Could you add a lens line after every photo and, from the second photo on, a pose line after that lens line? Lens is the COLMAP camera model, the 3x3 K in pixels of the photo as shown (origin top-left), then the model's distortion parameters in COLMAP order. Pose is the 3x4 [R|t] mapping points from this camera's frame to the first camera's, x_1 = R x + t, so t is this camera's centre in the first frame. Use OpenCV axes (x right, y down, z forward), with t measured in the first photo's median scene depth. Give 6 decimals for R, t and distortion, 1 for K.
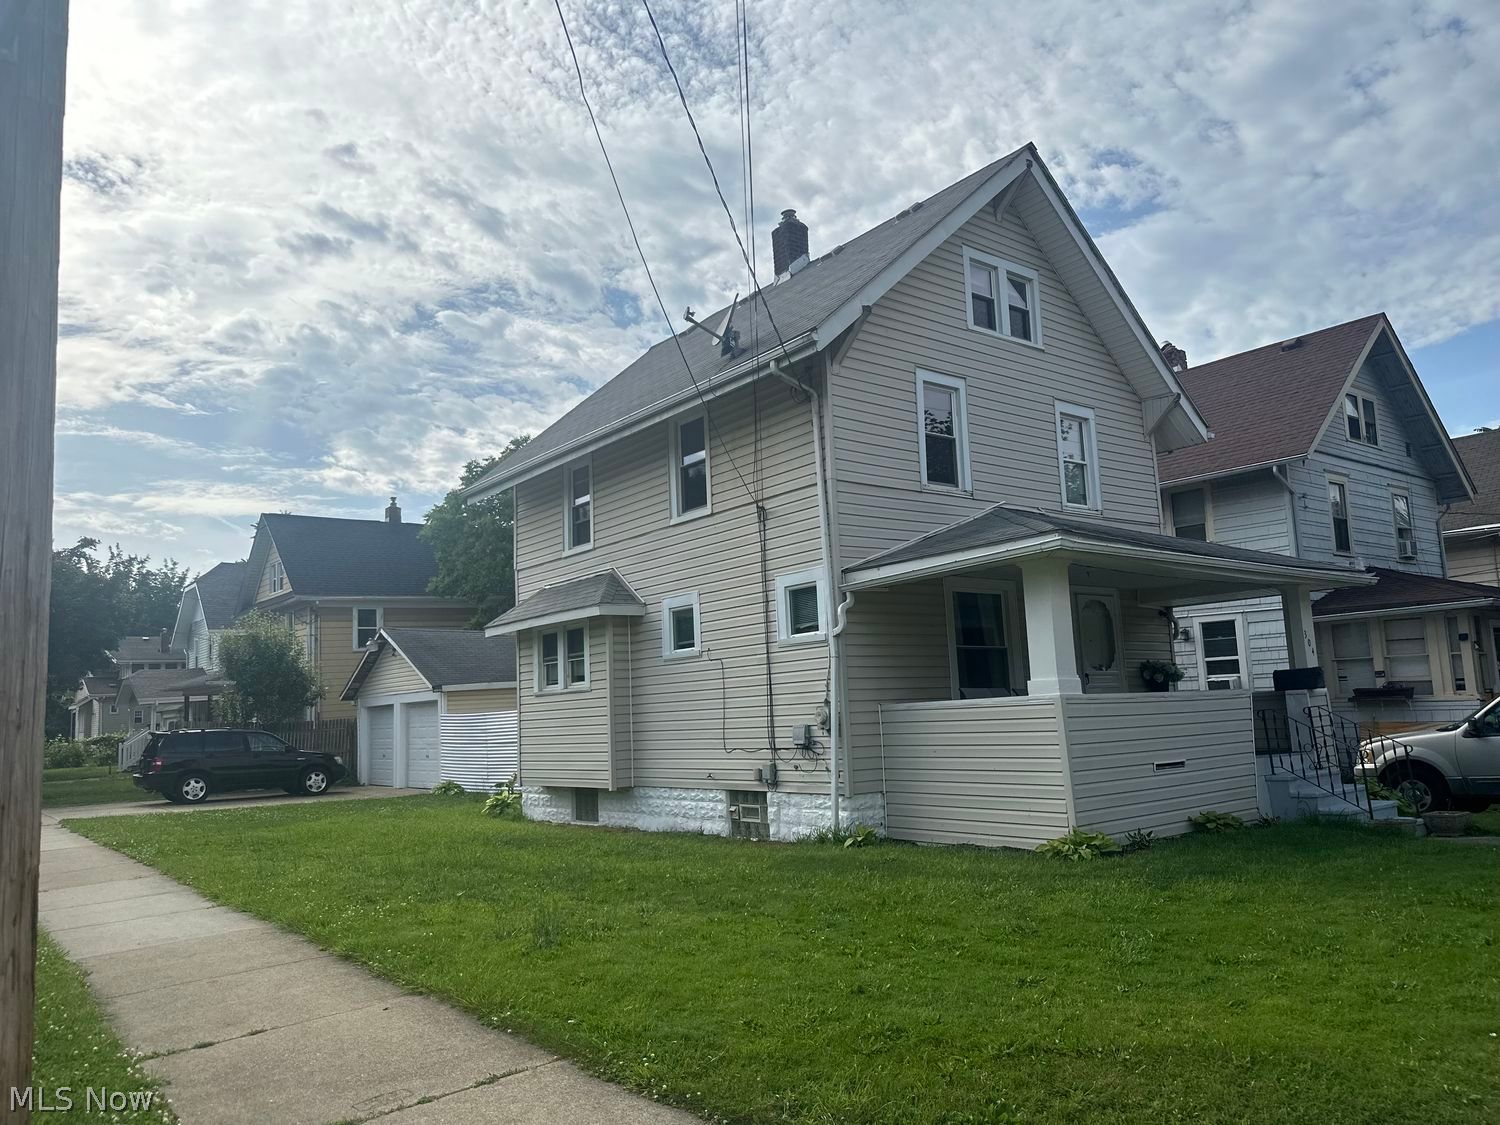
lens RADIAL K [[1045.2, 0, 750.0], [0, 1045.2, 562.5], [0, 0, 1]] dist [0.140221, -0.217311]
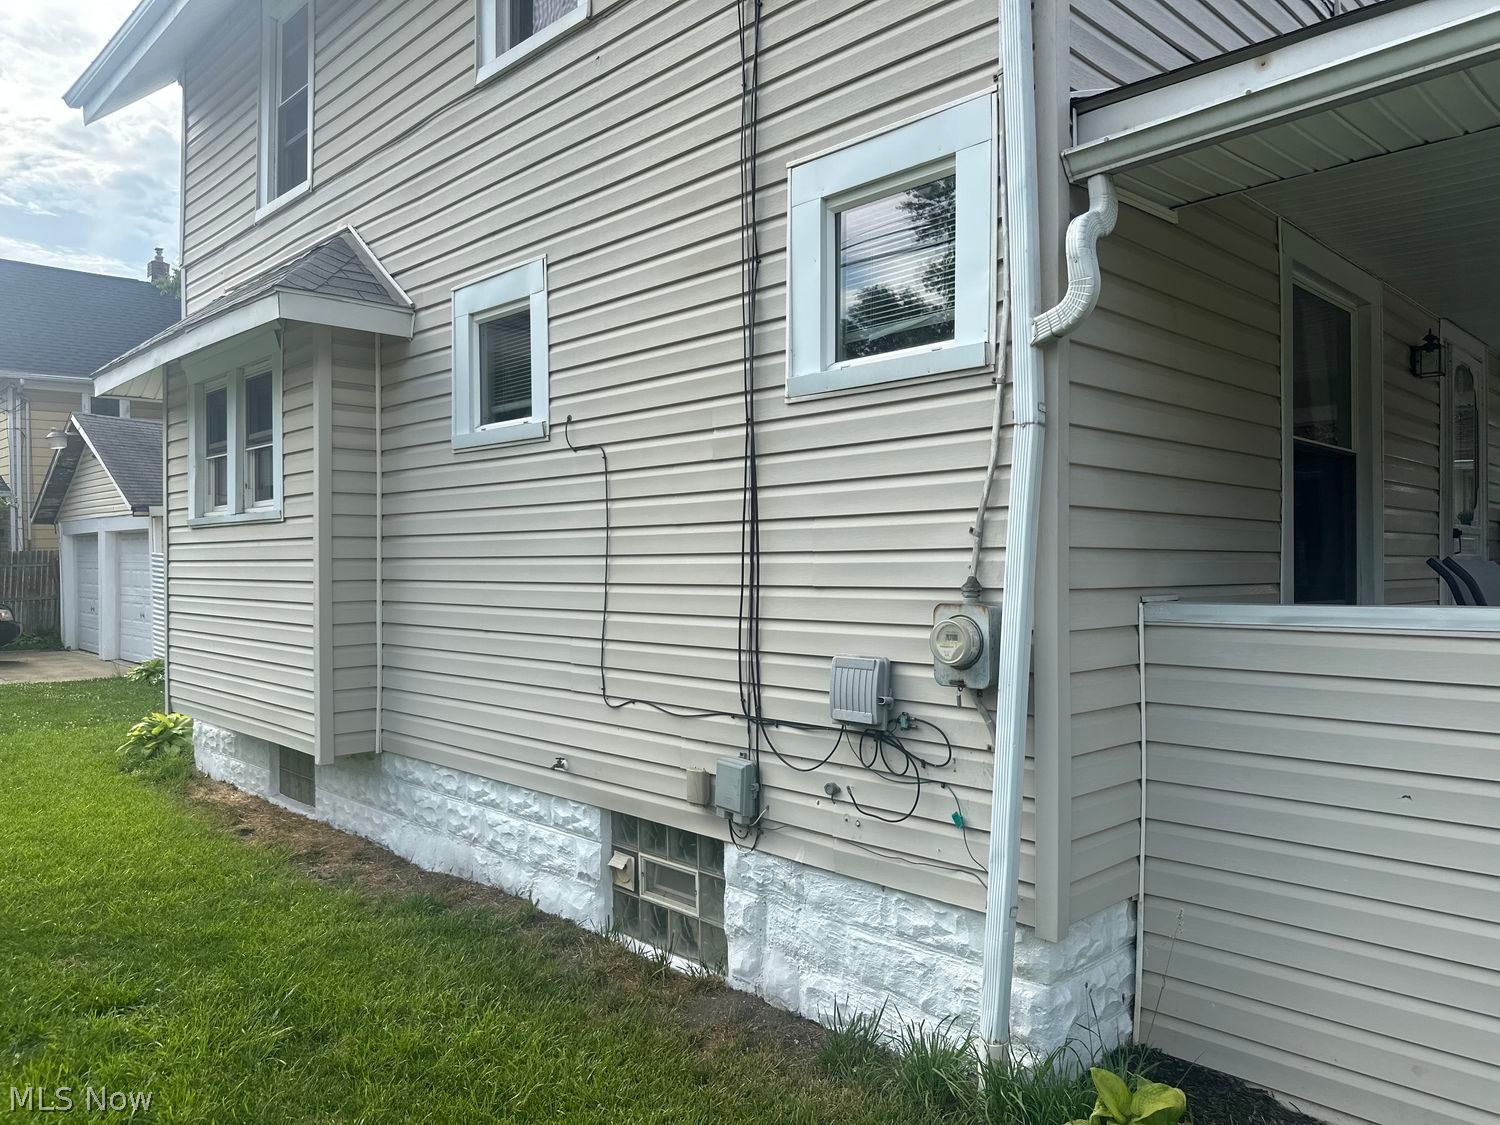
lens RADIAL K [[1045.2, 0, 750.0], [0, 1045.2, 562.5], [0, 0, 1]] dist [0.140221, -0.217311]
pose [[0.993485, 0.042994, 0.105540, -0.014324], [-0.057375, 0.988872, 0.137260, 0.081384], [-0.098465, -0.142421, 0.984896, 0.654388]]
